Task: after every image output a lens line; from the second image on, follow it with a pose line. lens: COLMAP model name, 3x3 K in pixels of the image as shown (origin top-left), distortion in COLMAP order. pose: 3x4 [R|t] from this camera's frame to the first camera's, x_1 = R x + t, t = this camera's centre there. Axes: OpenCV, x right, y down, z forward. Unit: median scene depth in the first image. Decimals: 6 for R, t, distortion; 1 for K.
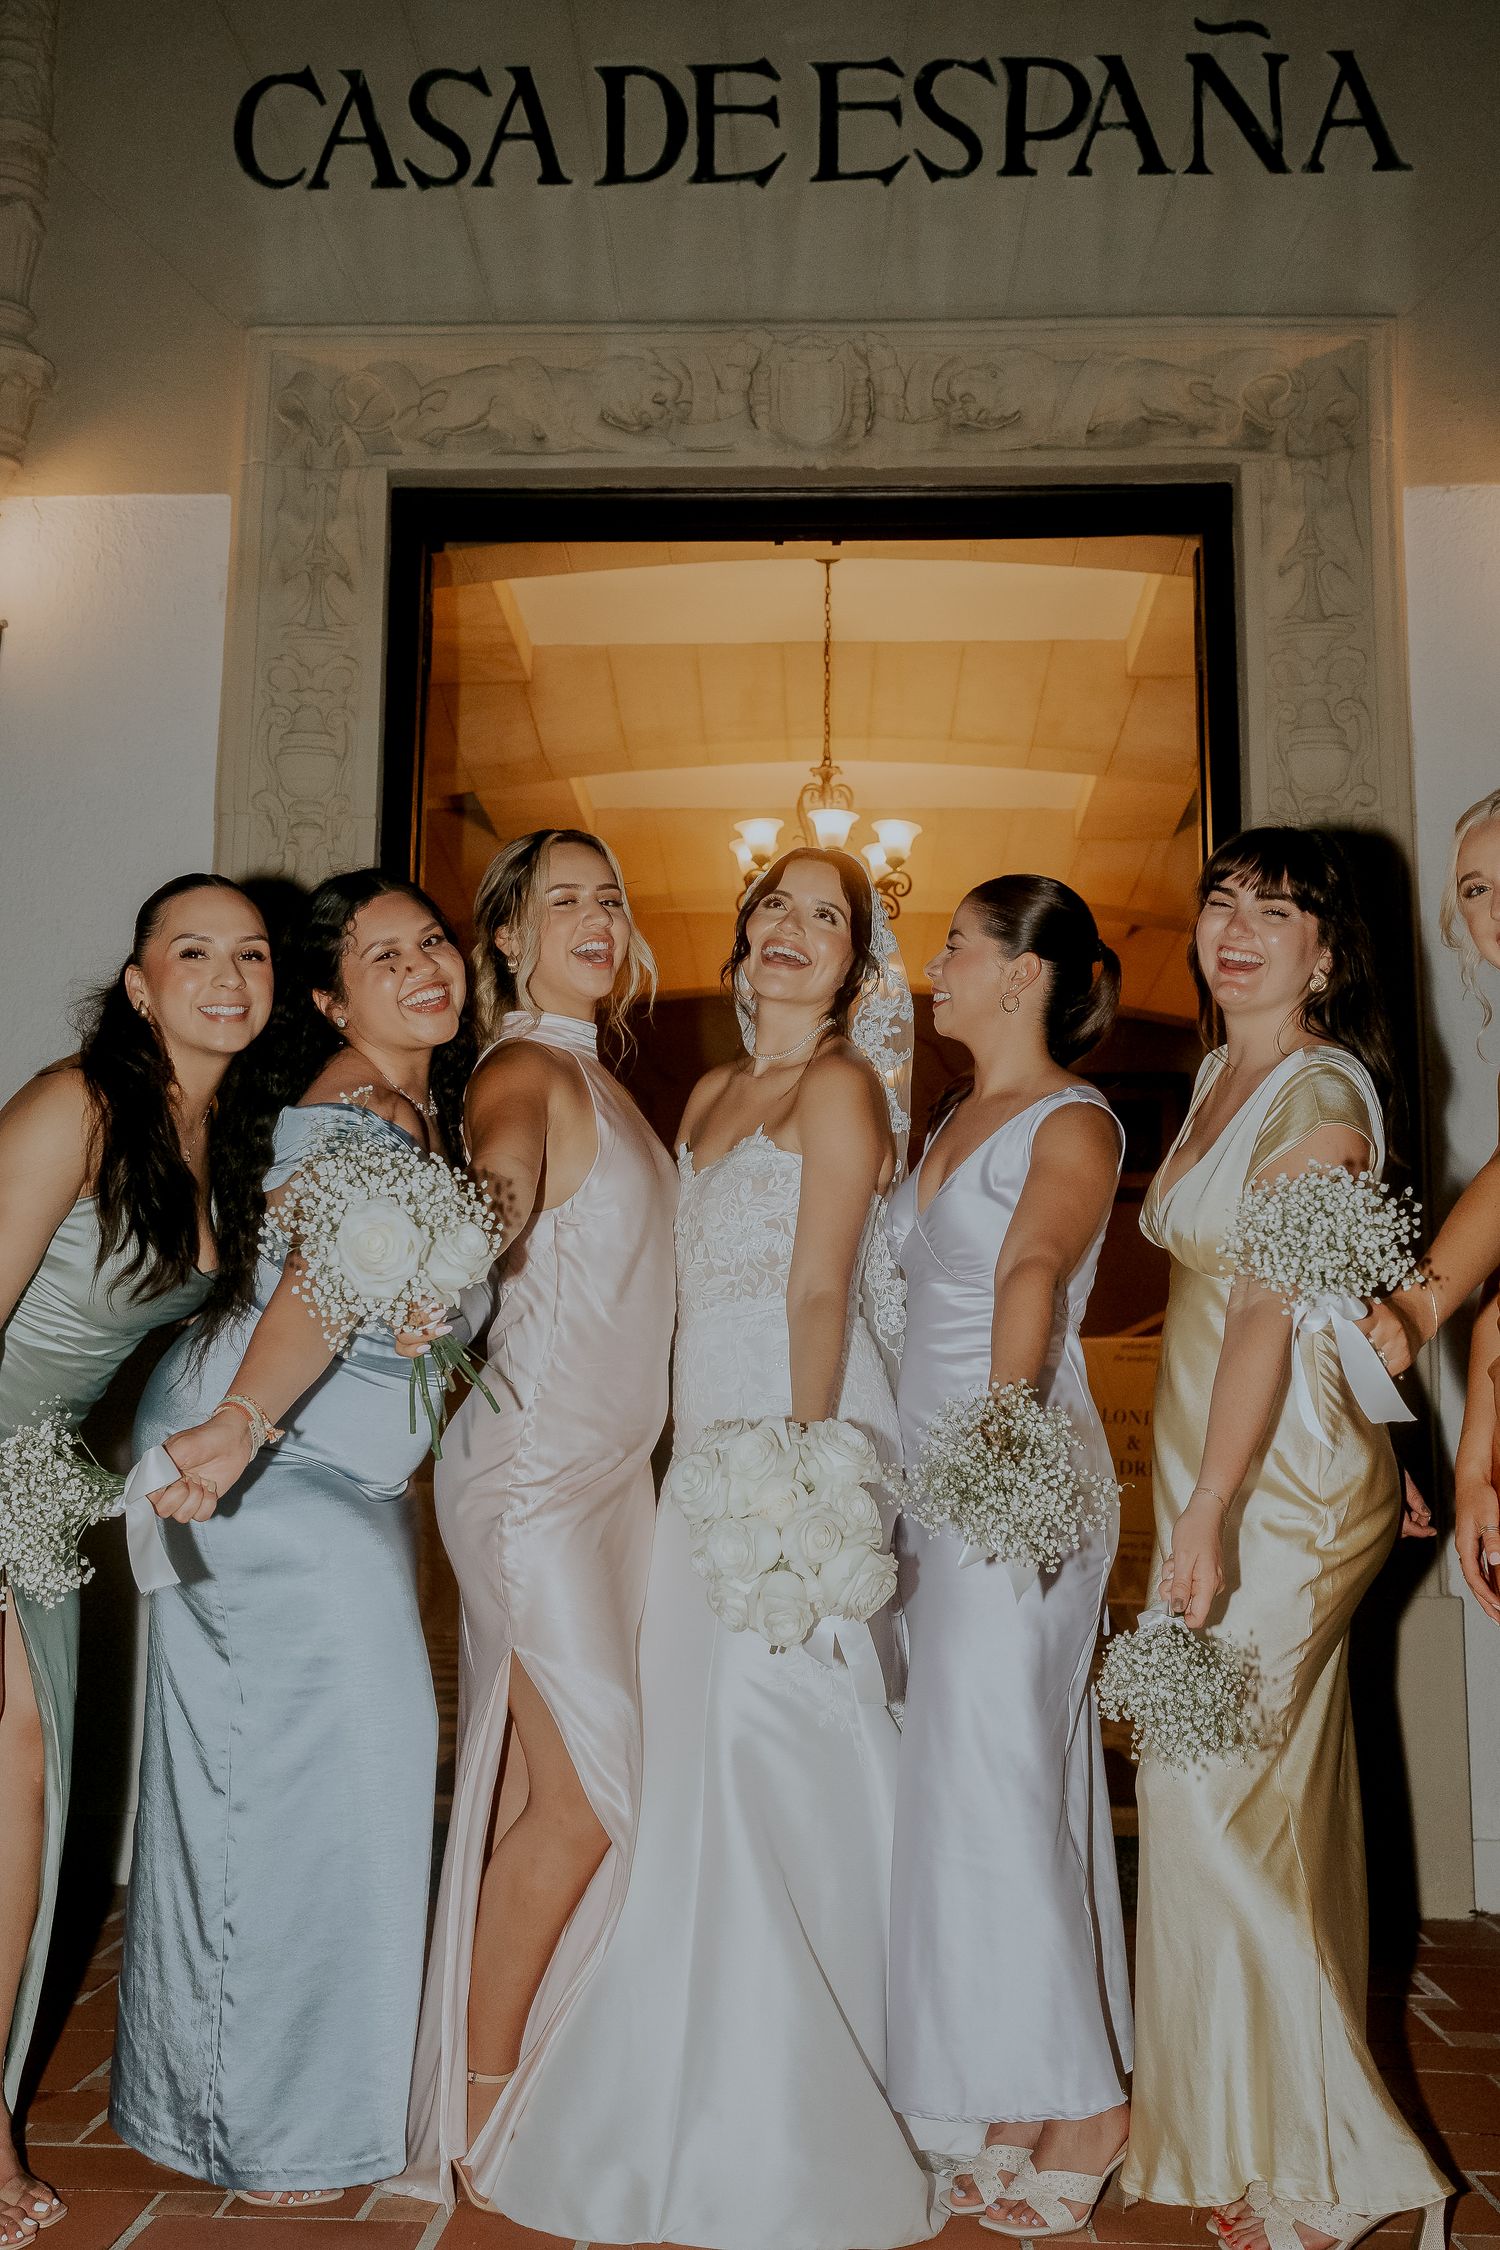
lens RADIAL K [[2372.0, 0, 750.0], [0, 2372.0, 1125.0], [0, 0, 1]] dist [0.063928, -0.007901]
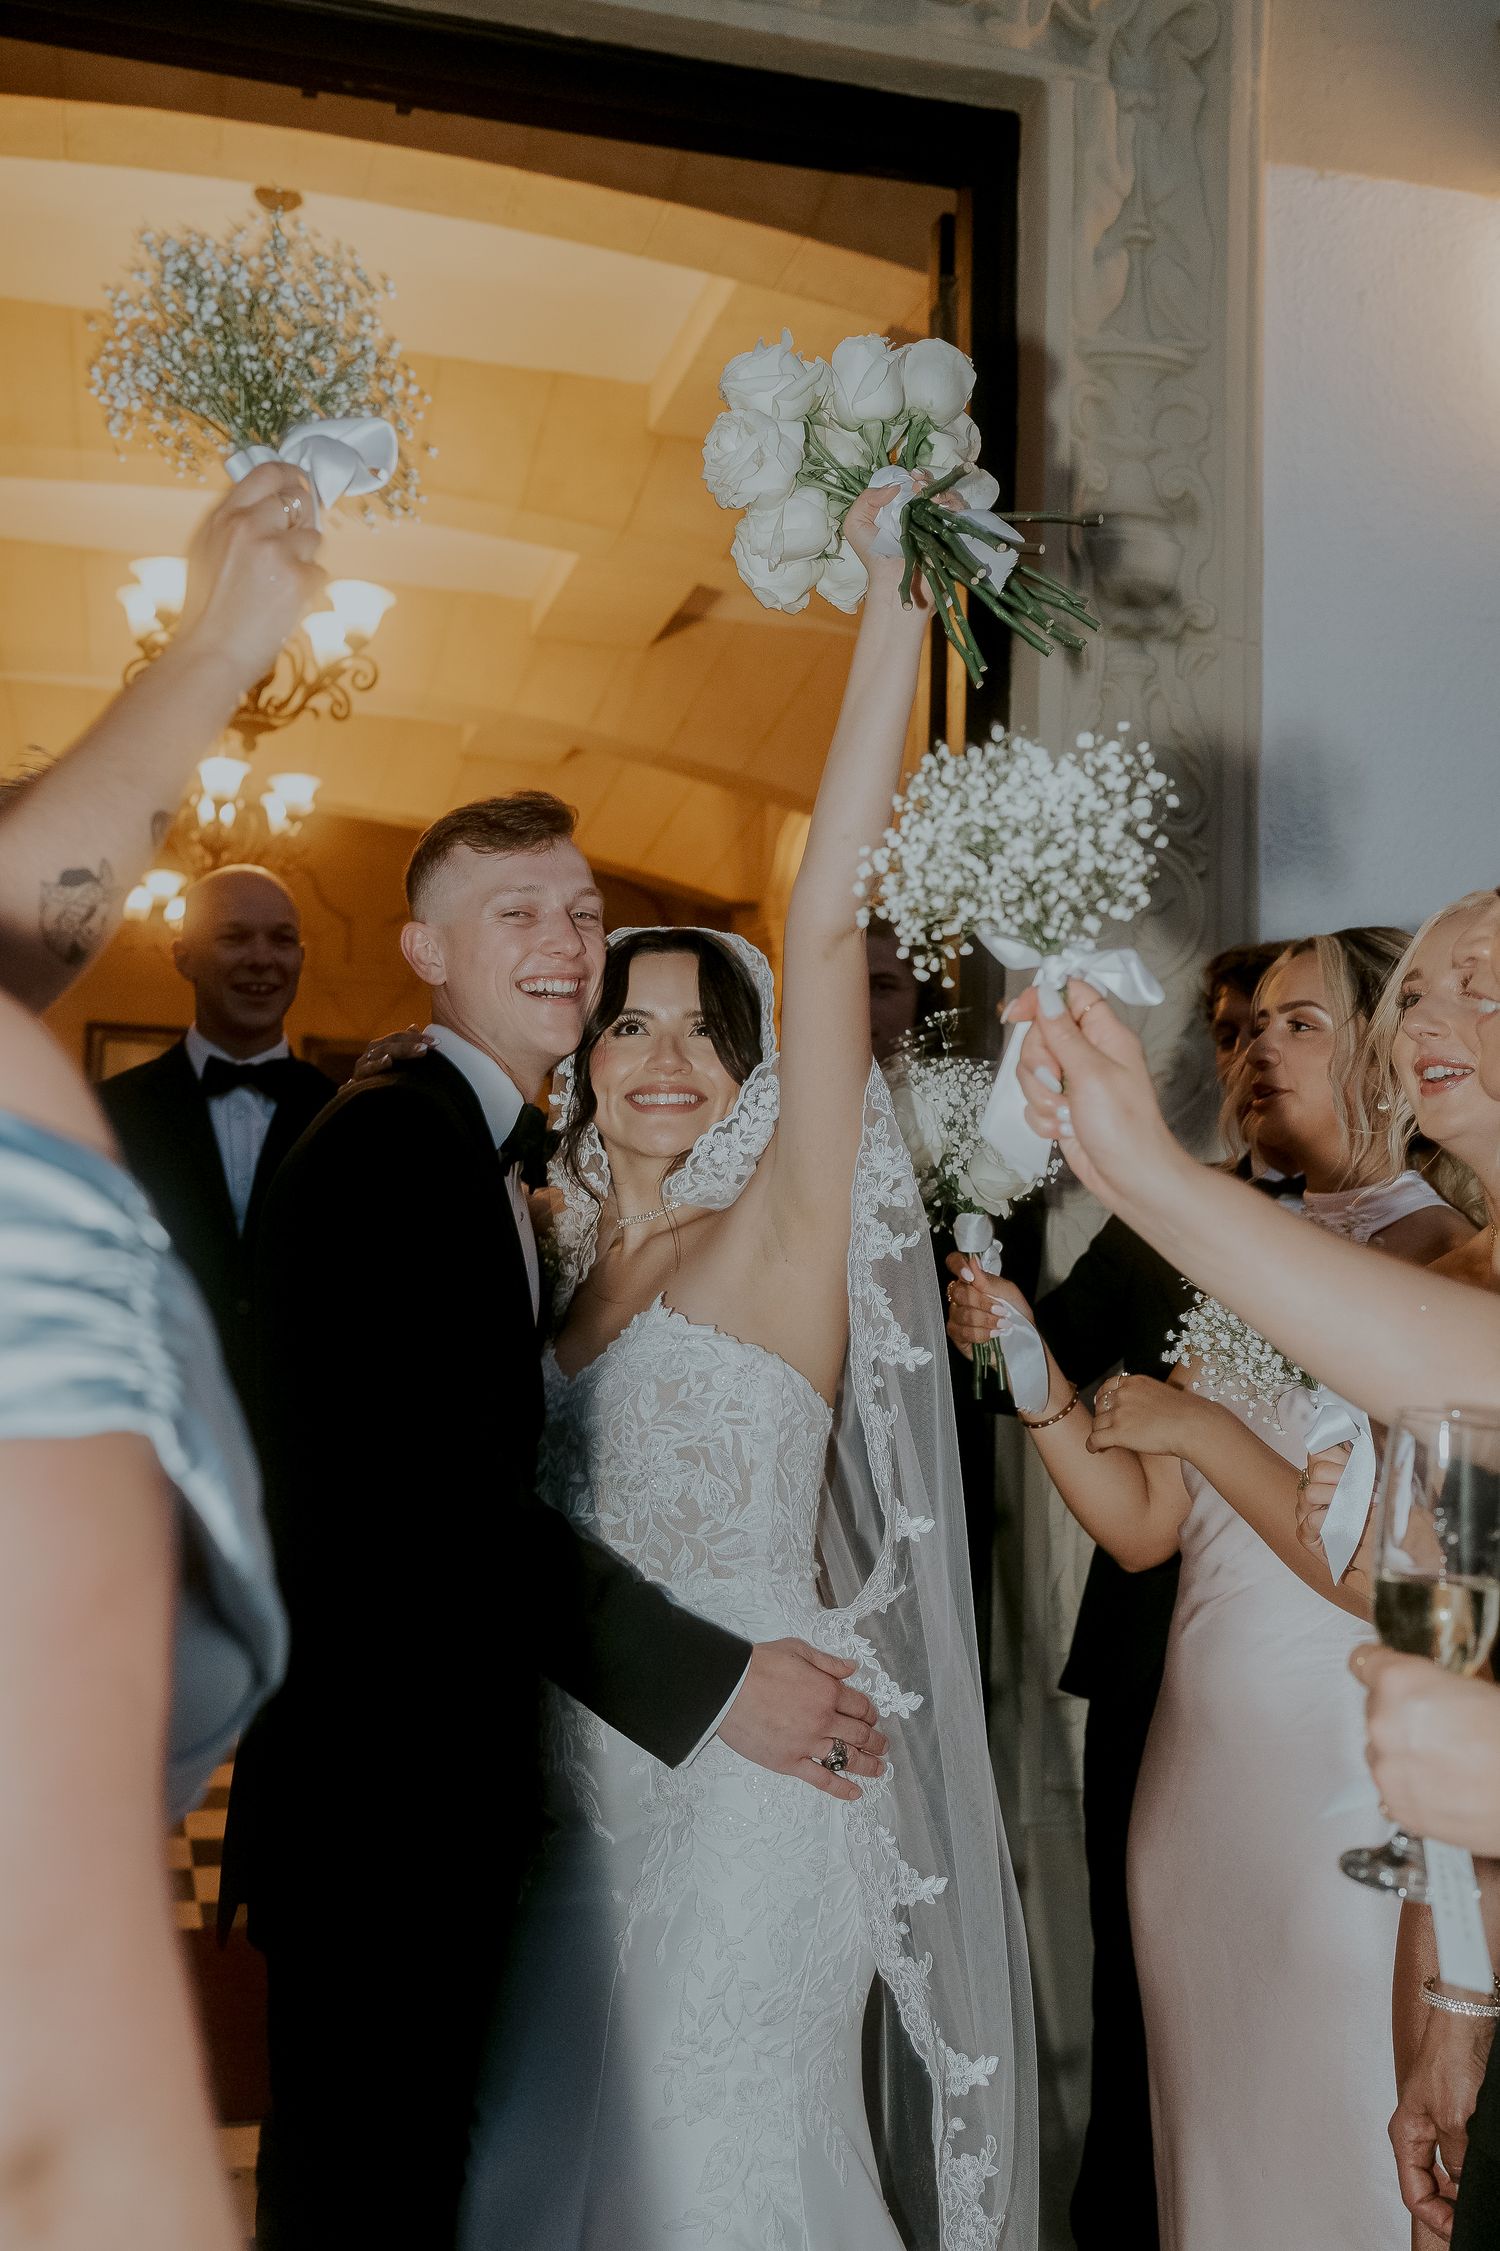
lens RADIAL K [[2373.0, 0, 750.0], [0, 2373.0, 1125.5], [0, 0, 1]] dist [0.063928, -0.007901]
pose [[0.952859, 0.045883, 0.299924, -0.053821], [-0.070044, 0.995063, 0.070304, -0.031740], [-0.295218, -0.087998, 0.951369, 0.357277]]
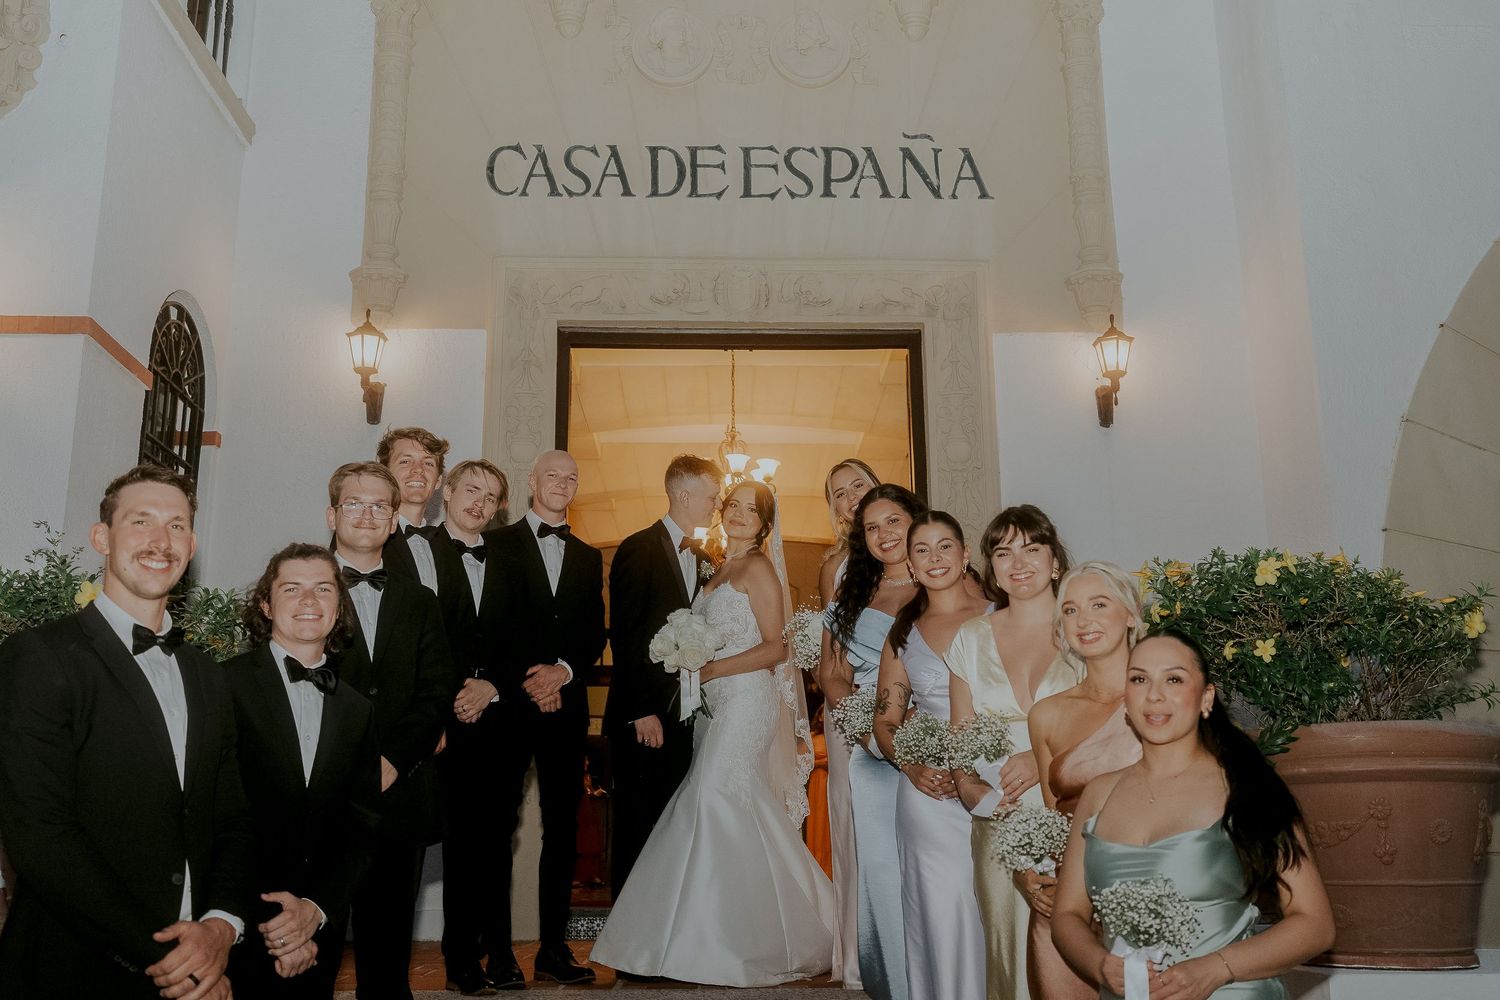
lens RADIAL K [[1581.3, 0, 750.0], [0, 1581.3, 500.0], [0, 0, 1]] dist [0.063928, -0.007901]
pose [[0.997375, 0.000962, 0.072400, -0.075139], [0.004329, 0.997331, -0.072883, 0.009275], [-0.072277, 0.073006, 0.994709, -0.502231]]
